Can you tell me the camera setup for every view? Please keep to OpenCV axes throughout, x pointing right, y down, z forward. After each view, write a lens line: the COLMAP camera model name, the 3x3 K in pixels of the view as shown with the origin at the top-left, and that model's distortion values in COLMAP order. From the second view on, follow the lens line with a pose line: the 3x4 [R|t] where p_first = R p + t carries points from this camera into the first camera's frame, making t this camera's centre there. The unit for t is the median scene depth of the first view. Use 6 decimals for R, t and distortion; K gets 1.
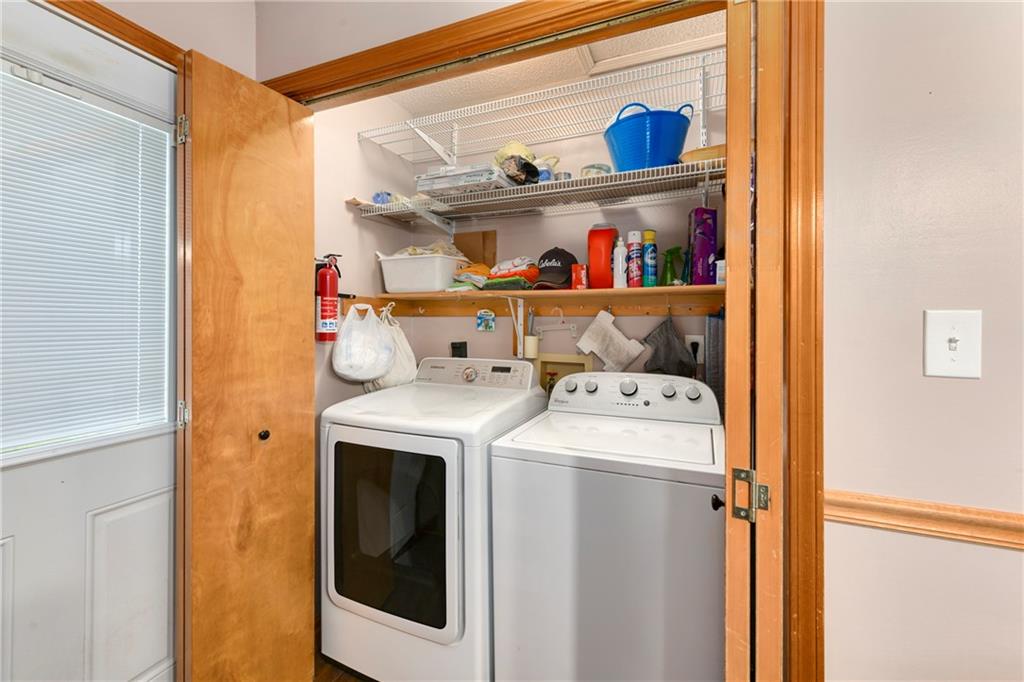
lens RADIAL K [[420.6, 0, 516.6], [0, 420.6, 323.3], [0, 0, 1]] dist [0.000406, -0.000027]
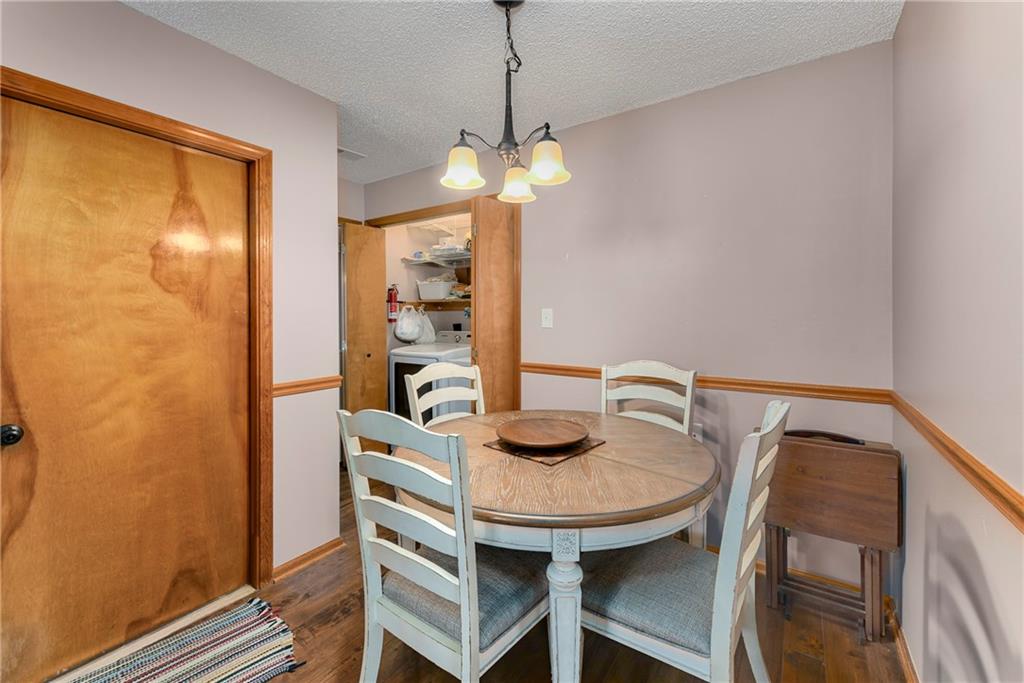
lens RADIAL K [[427.0, 0, 511.8], [0, 427.0, 319.4], [0, 0, 1]] dist [0.001209, -0.000530]
pose [[0.978730, -0.004682, -0.205098, 0.678517], [0.006978, 0.999921, 0.010475, 0.007731], [0.205033, -0.011683, 0.978685, -1.175622]]
